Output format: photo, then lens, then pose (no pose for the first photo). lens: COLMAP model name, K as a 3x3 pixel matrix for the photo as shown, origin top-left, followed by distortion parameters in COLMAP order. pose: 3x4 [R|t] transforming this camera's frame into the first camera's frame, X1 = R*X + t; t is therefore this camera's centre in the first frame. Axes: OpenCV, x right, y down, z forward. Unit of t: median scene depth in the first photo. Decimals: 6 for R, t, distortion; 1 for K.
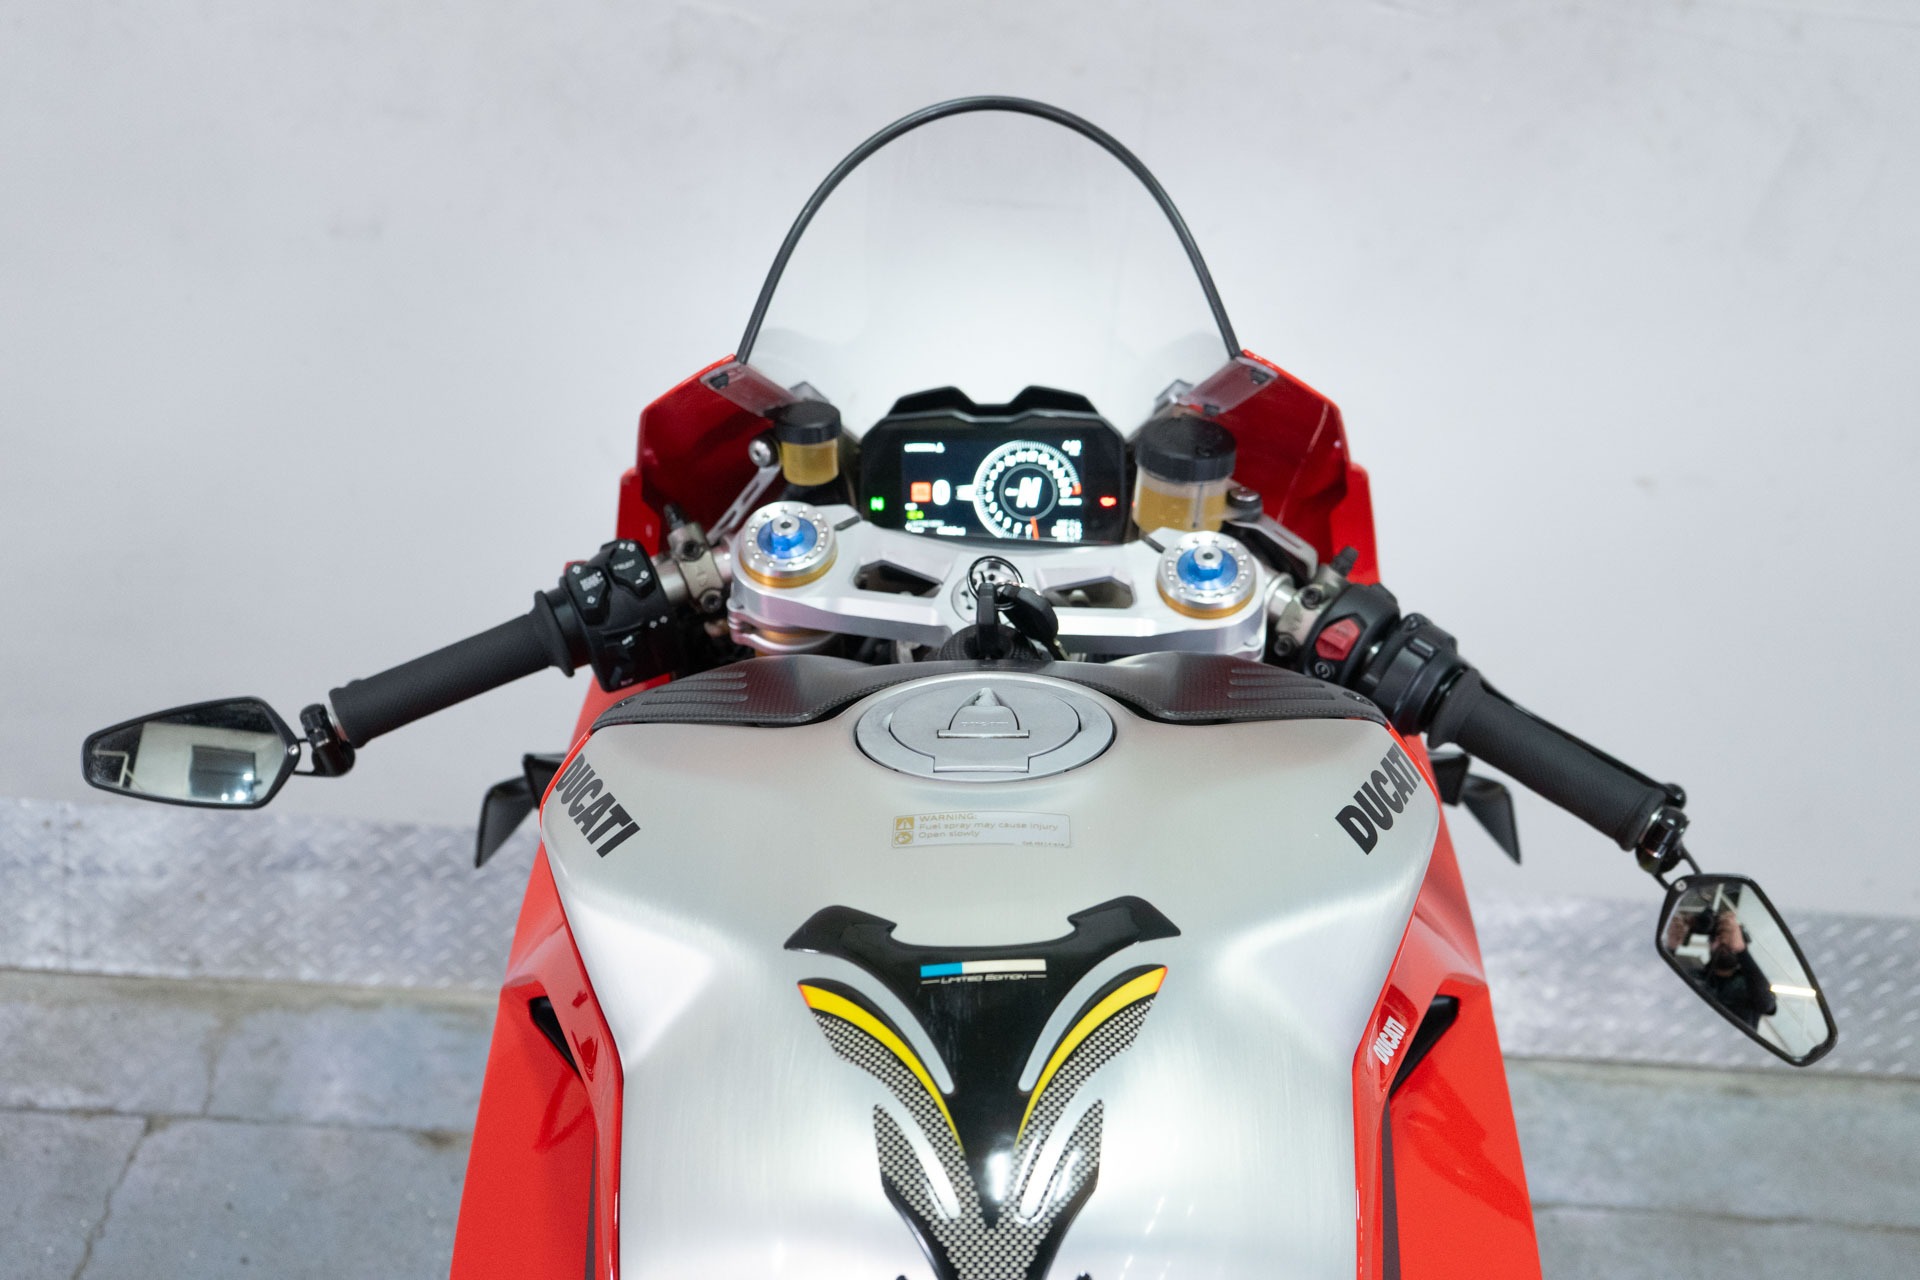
lens RADIAL K [[2465.2, 0, 956.9], [0, 2465.2, 633.9], [0, 0, 1]] dist [0.046300, 0.000000]
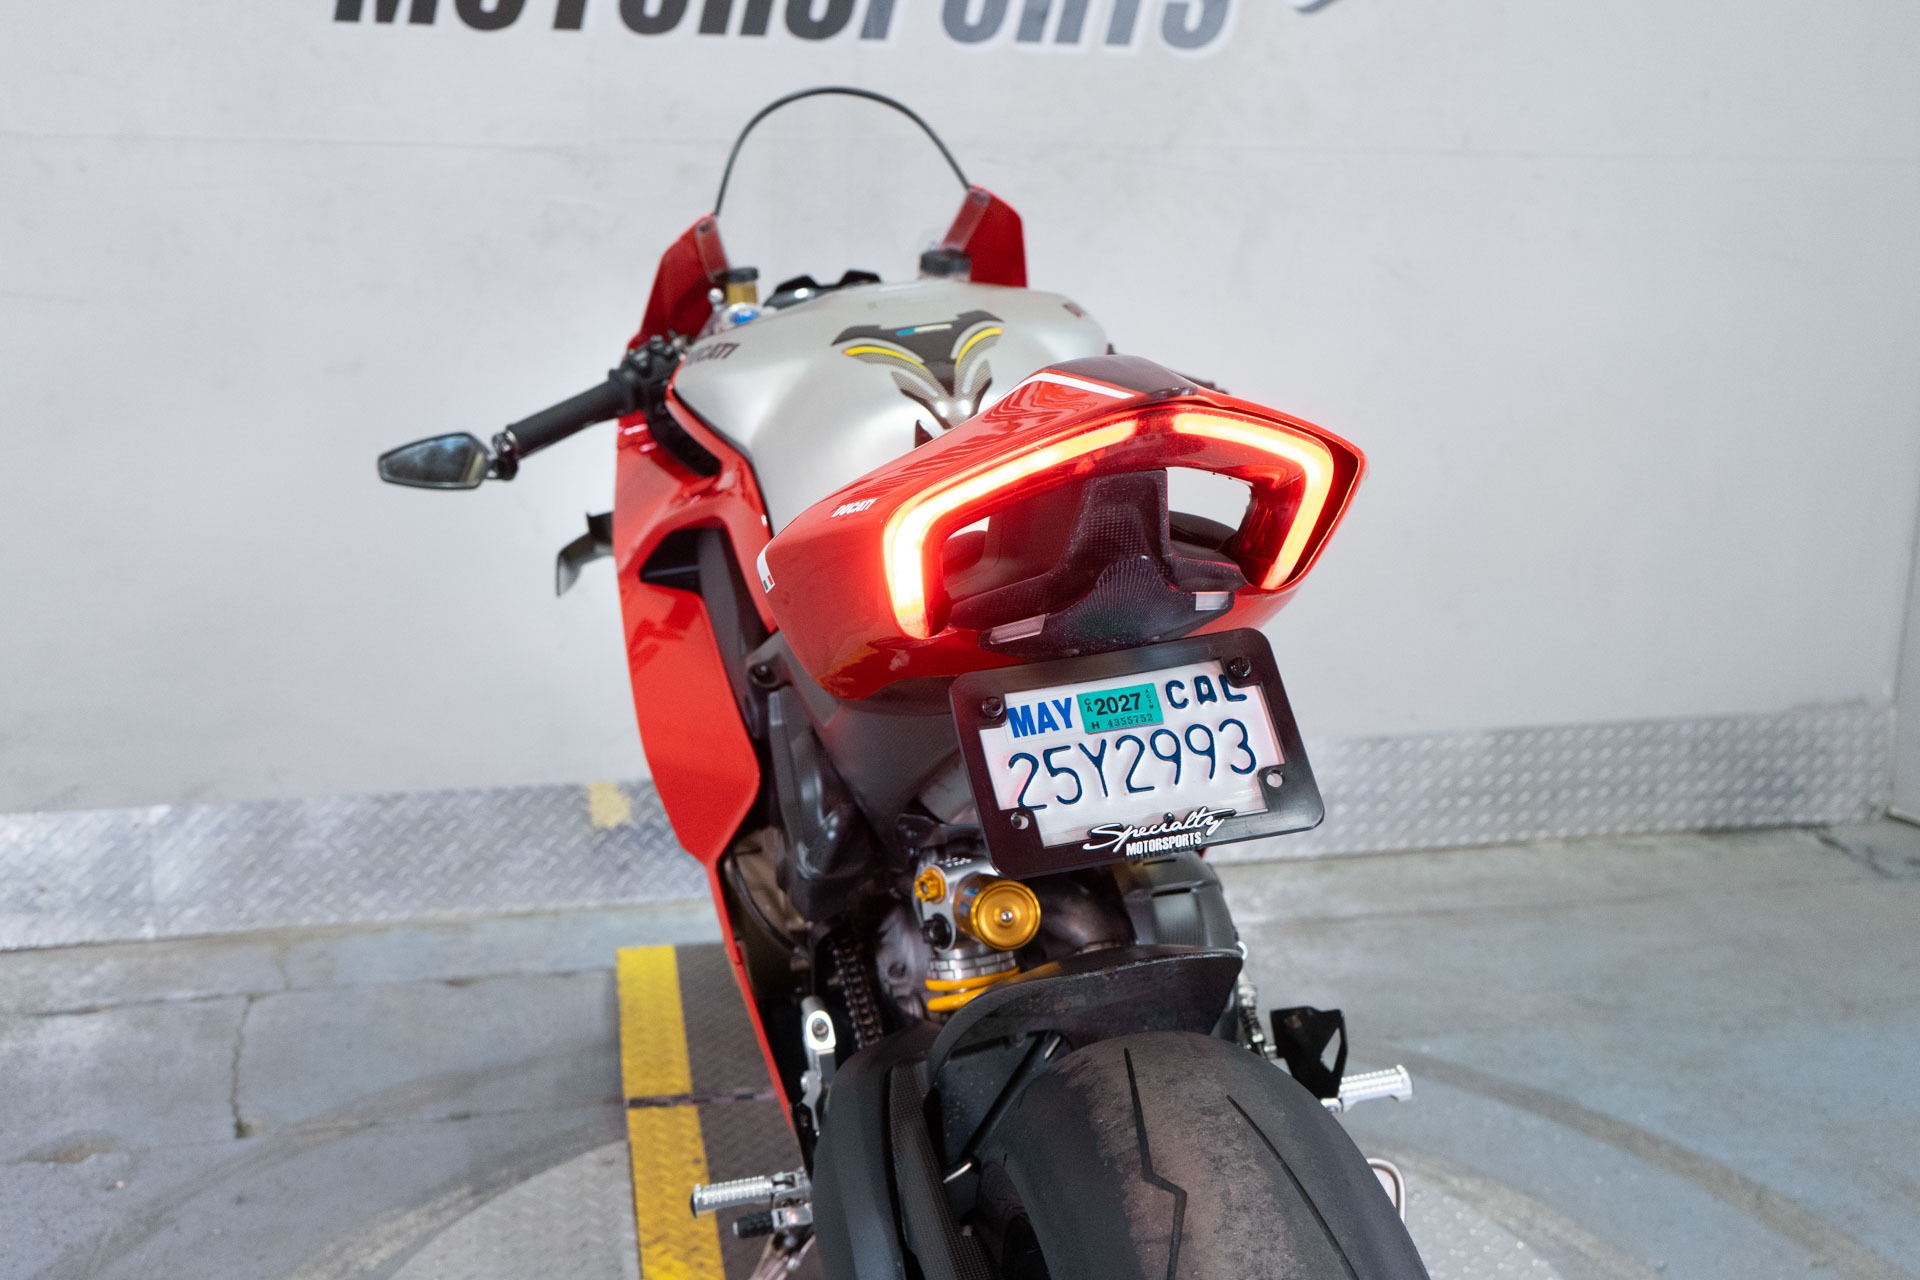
lens RADIAL K [[2276.7, 0, 964.3], [0, 2276.7, 646.5], [0, 0, 1]] dist [0.030402, 0.000000]
pose [[0.977764, -0.121018, 0.171267, -0.126545], [0.150701, 0.973406, -0.172539, 0.286534], [-0.145832, 0.194512, 0.969999, -0.355132]]
